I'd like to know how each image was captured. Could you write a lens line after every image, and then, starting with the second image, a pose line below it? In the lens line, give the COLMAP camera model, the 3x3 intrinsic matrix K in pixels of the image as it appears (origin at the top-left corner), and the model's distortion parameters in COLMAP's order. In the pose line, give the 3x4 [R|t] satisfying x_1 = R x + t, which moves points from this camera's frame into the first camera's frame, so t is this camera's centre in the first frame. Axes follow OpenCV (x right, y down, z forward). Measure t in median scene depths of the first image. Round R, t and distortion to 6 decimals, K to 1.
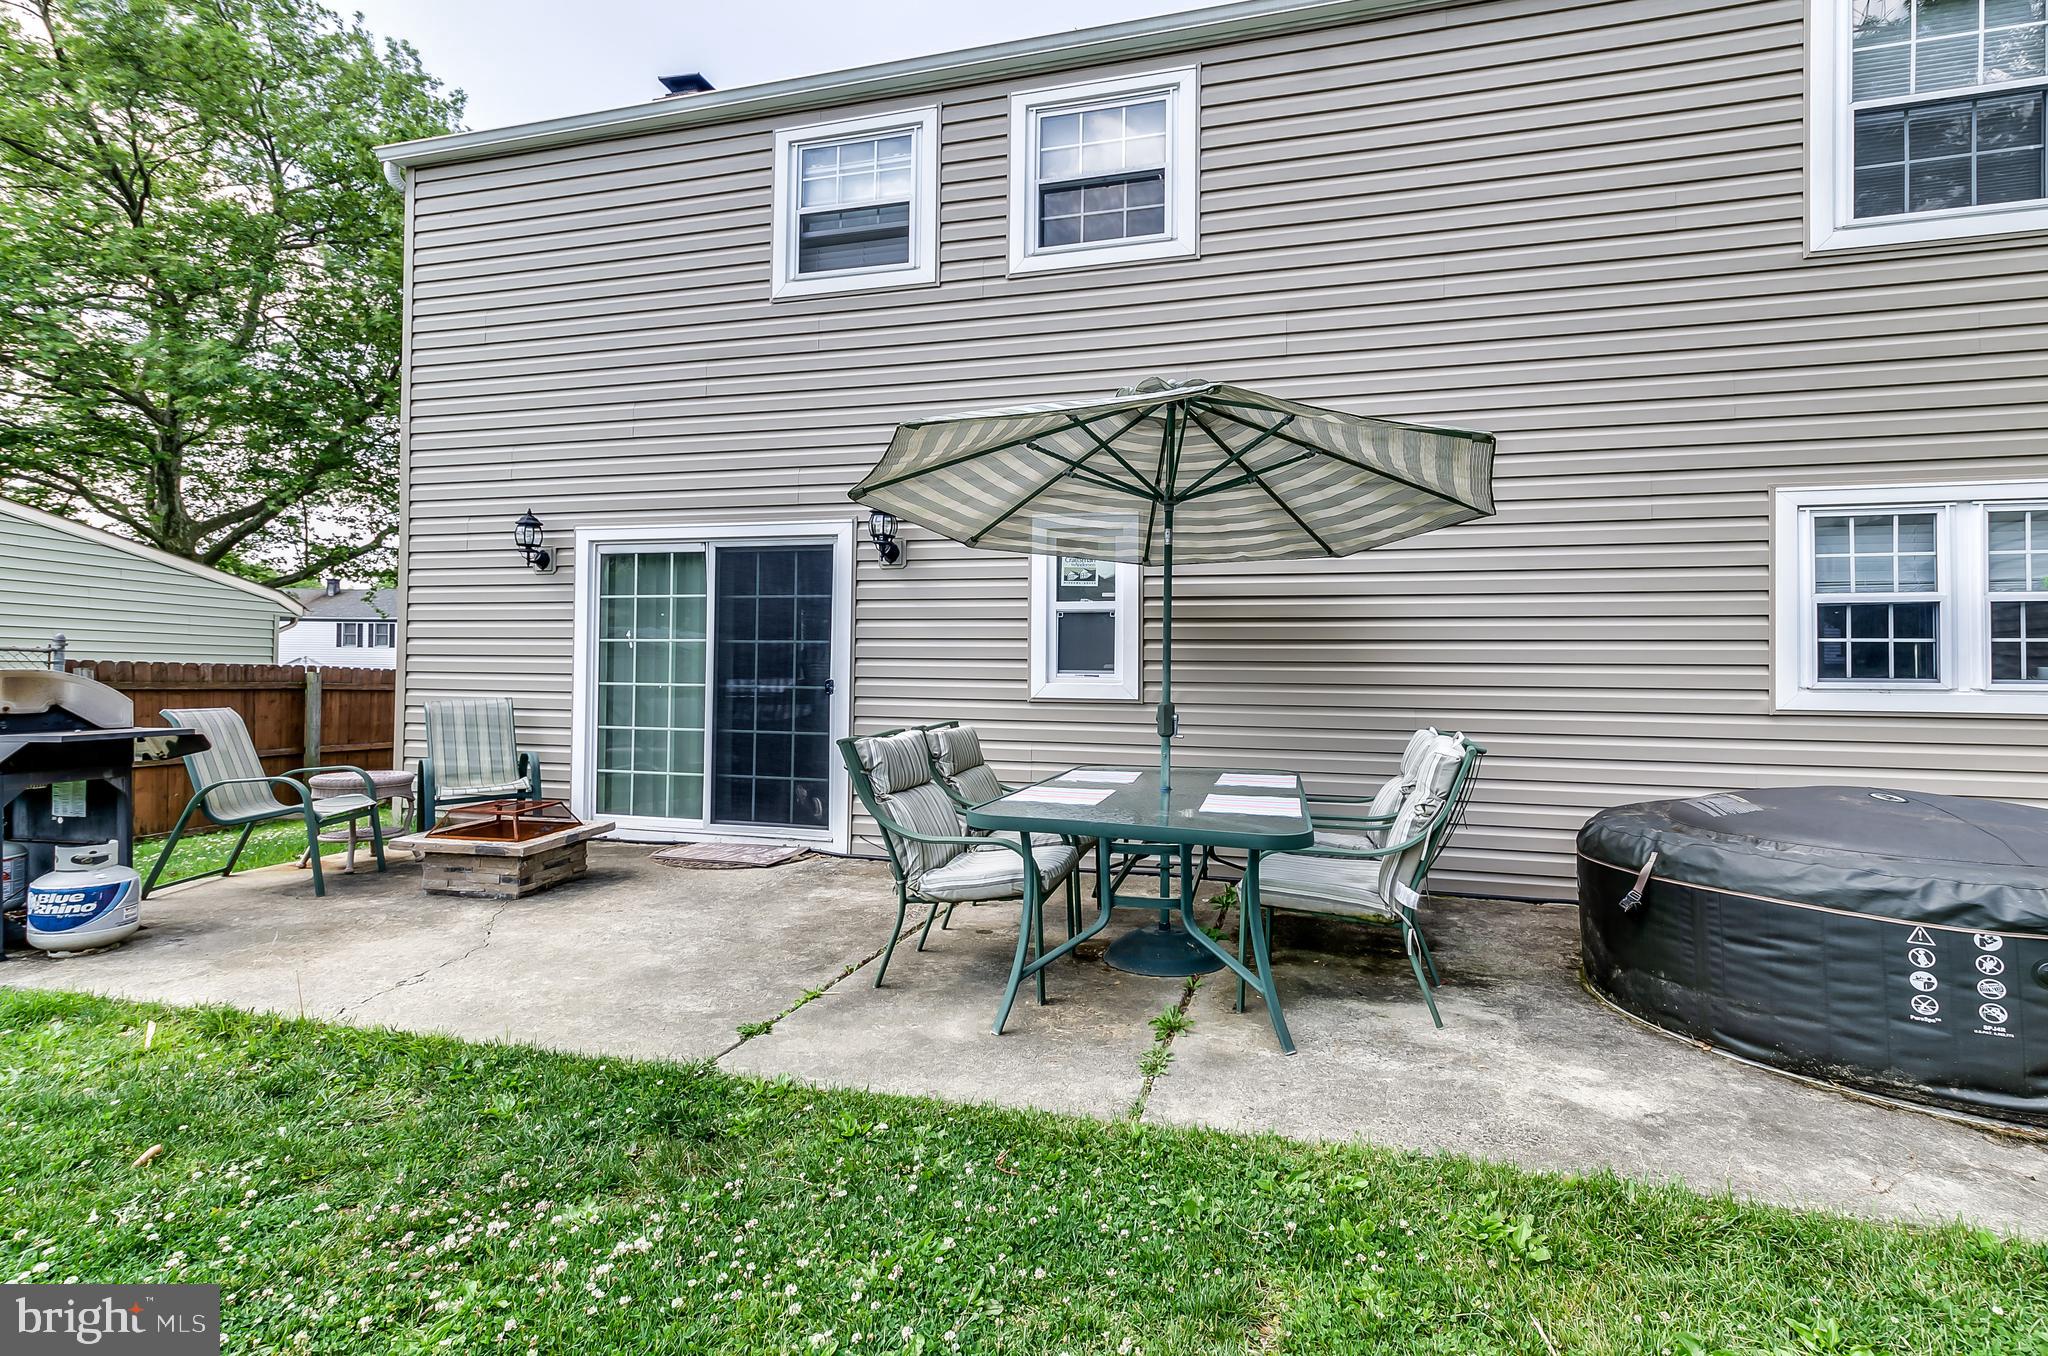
lens RADIAL K [[892.8, 0, 1103.9], [0, 892.8, 664.9], [0, 0, 1]] dist [0.010464, 0.000037]
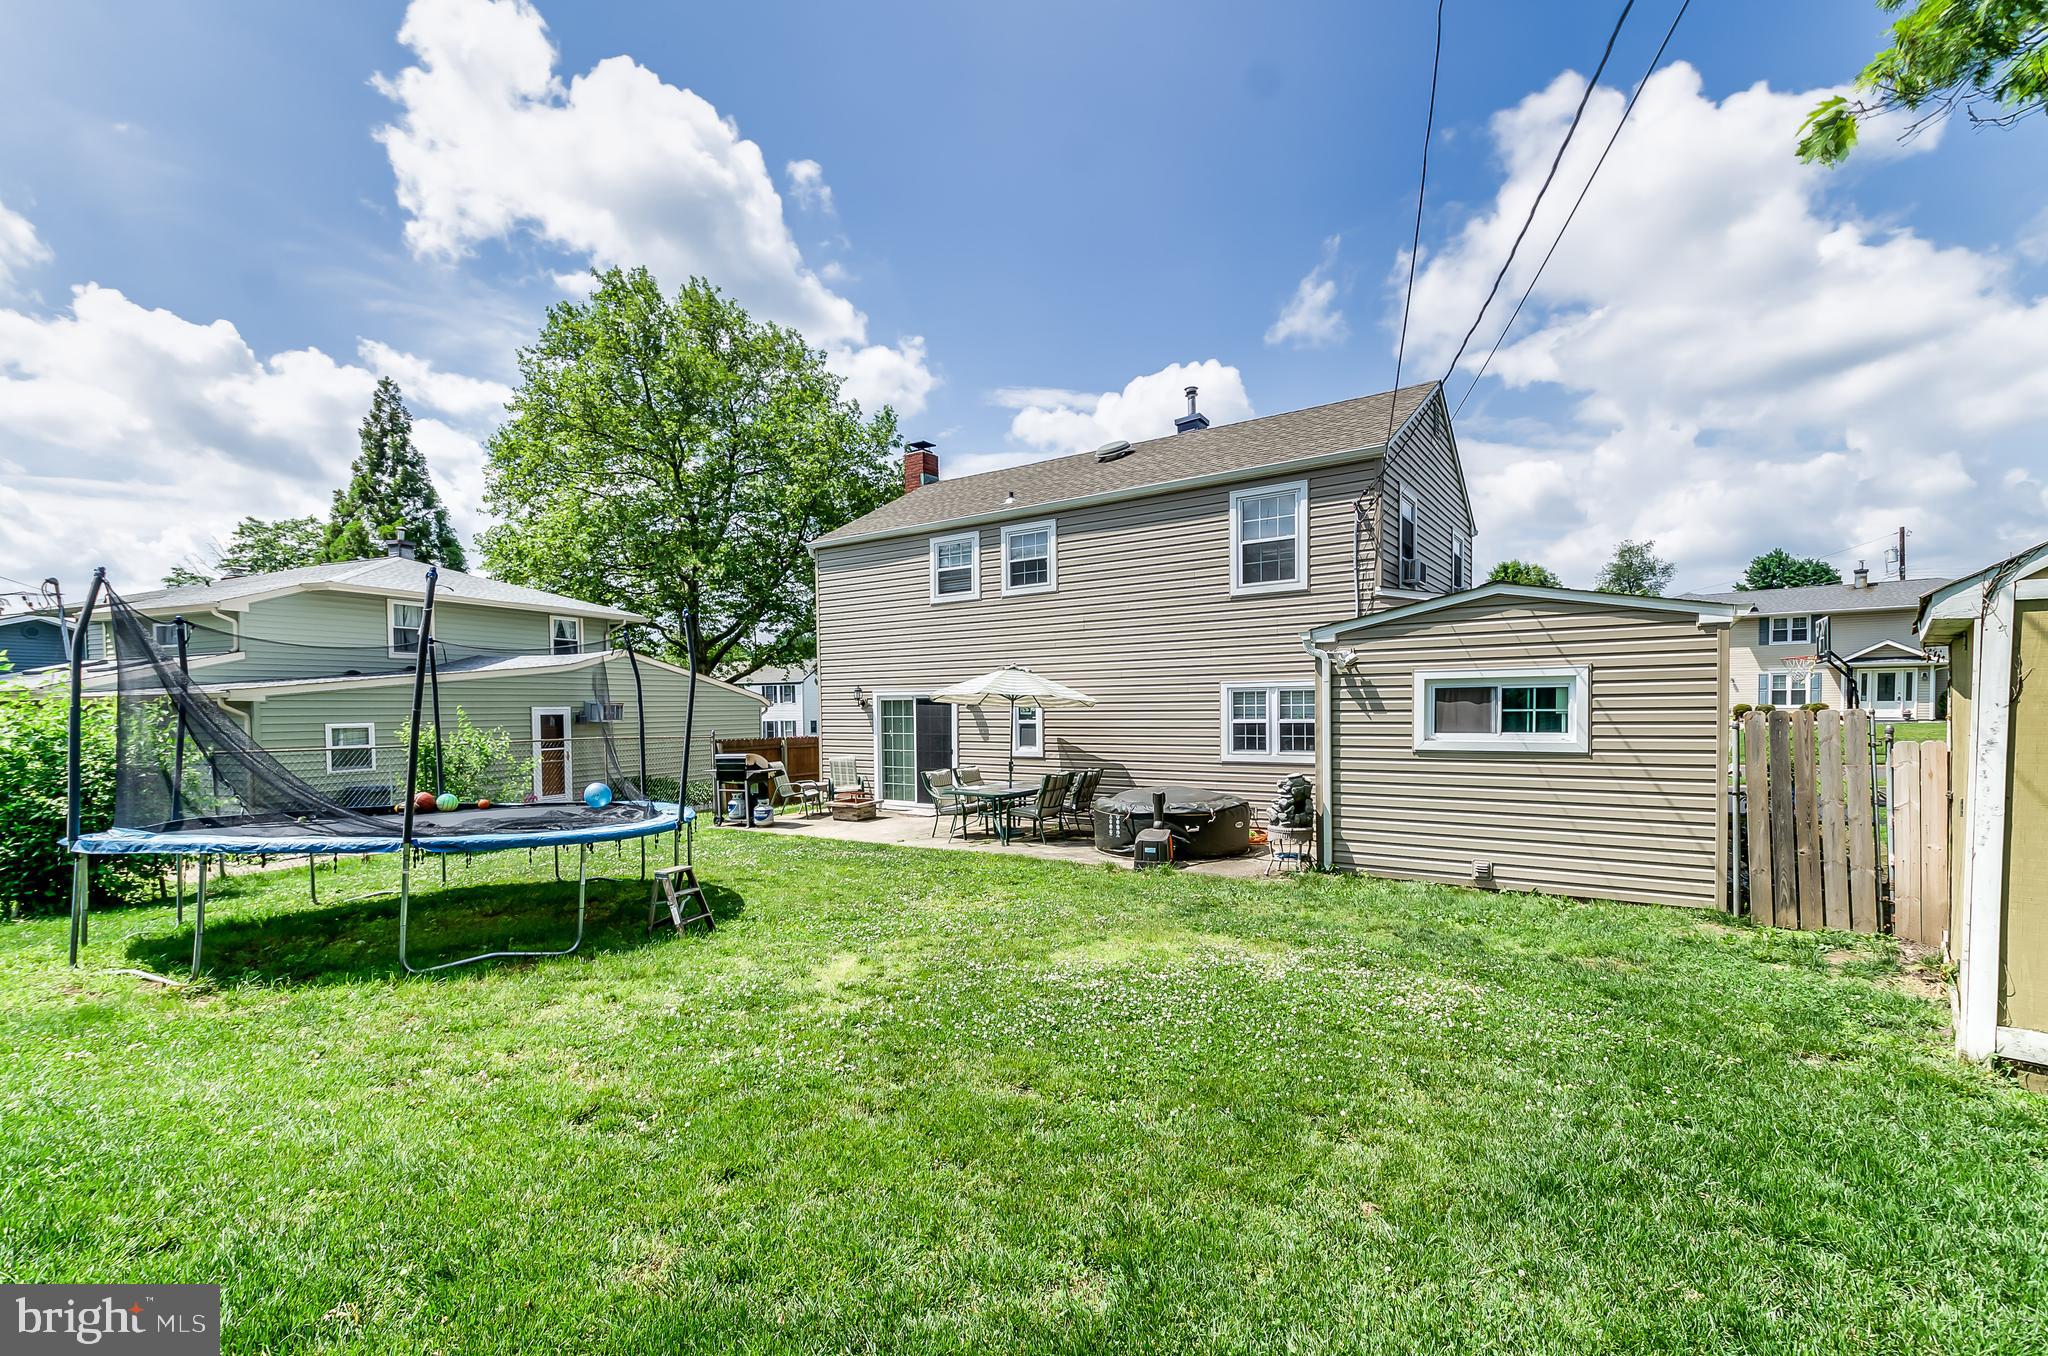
lens RADIAL K [[1327.9, 0, 1024.0], [0, 1327.9, 678.0], [0, 0, 1]] dist [0.000371, -0.000059]
pose [[0.882655, -0.033725, -0.468810, 1.866394], [0.042520, 0.999062, 0.008185, -0.233458], [0.468094, -0.027158, 0.883261, -2.557403]]
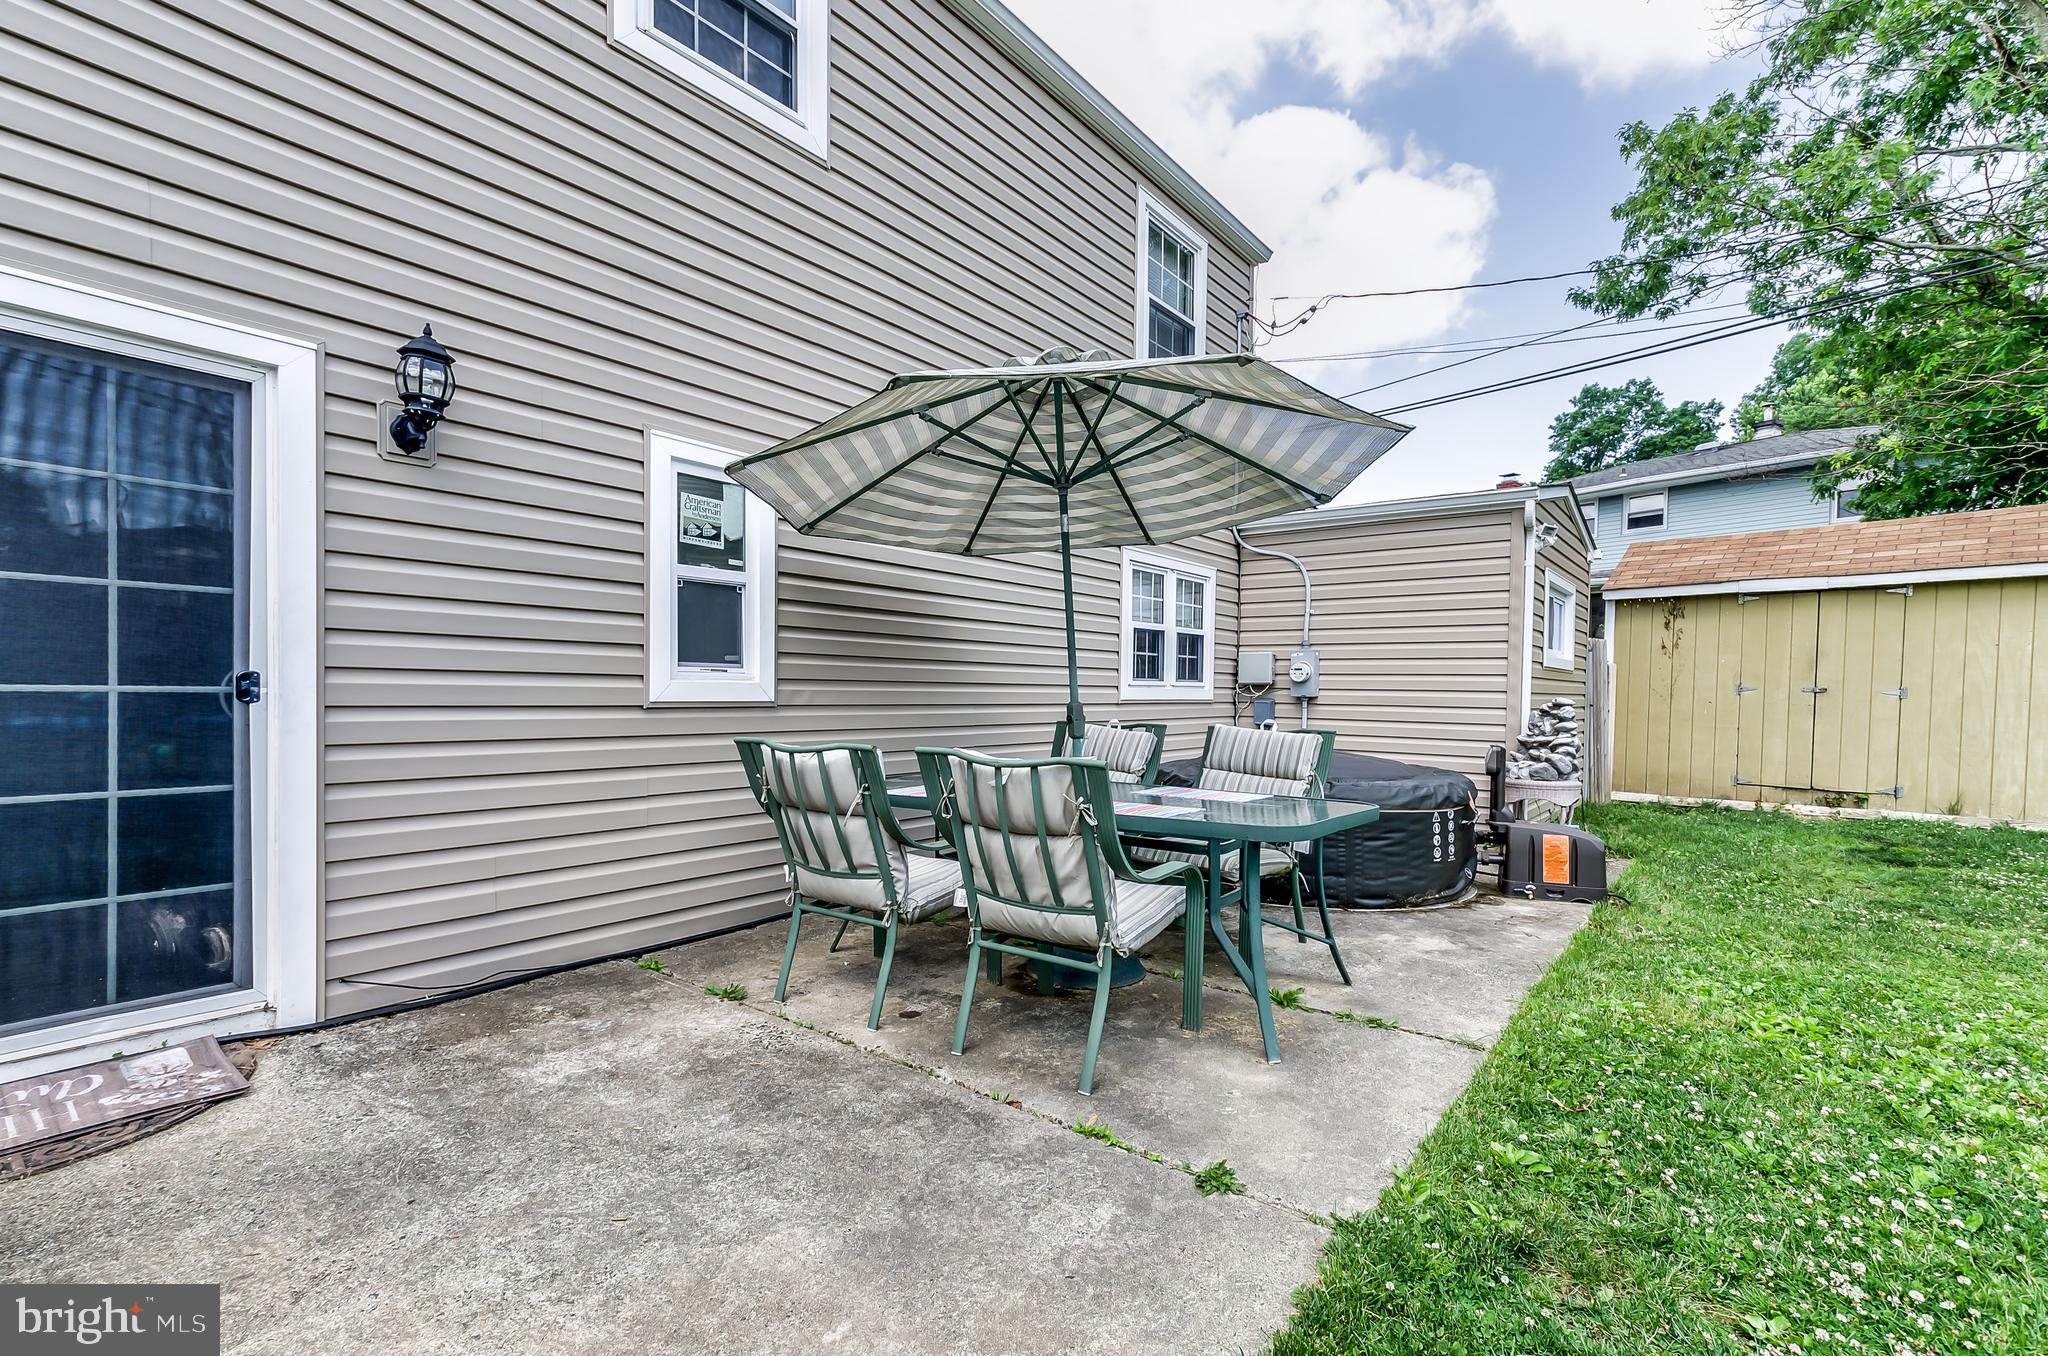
lens RADIAL K [[941.5, 0, 952.5], [0, 941.5, 710.4], [0, 0, 1]] dist [0.012182, -0.000003]
pose [[0.457009, -0.026774, 0.889059, -0.631917], [-0.024651, 0.998782, 0.042749, 0.007291], [-0.889120, -0.041453, 0.455793, 0.480516]]
